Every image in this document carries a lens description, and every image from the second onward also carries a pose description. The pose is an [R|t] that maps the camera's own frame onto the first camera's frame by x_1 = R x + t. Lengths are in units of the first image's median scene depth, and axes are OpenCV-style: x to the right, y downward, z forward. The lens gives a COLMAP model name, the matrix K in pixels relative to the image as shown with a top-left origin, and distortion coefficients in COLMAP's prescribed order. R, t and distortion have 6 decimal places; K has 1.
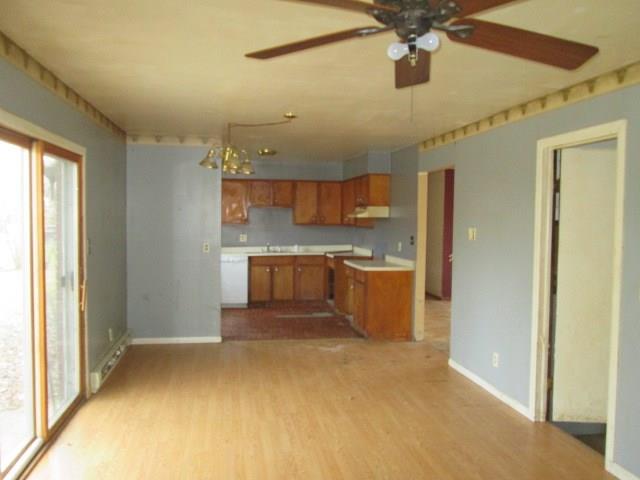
lens RADIAL K [[523.7, 0, 320.0], [0, 523.7, 240.0], [0, 0, 1]] dist [-0.005802, -0.002747]
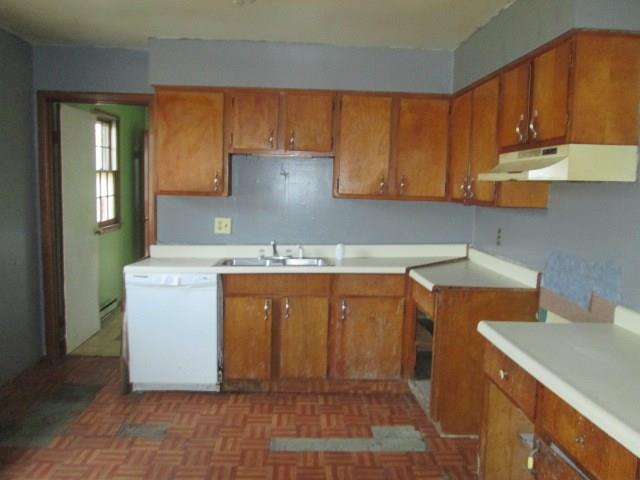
lens RADIAL K [[523.7, 0, 320.0], [0, 523.7, 240.0], [0, 0, 1]] dist [-0.005802, -0.002747]
pose [[0.992107, 0.027359, -0.122369, -0.008464], [-0.019659, 0.997776, 0.063694, -0.022381], [0.123840, -0.060785, 0.990439, 0.593963]]
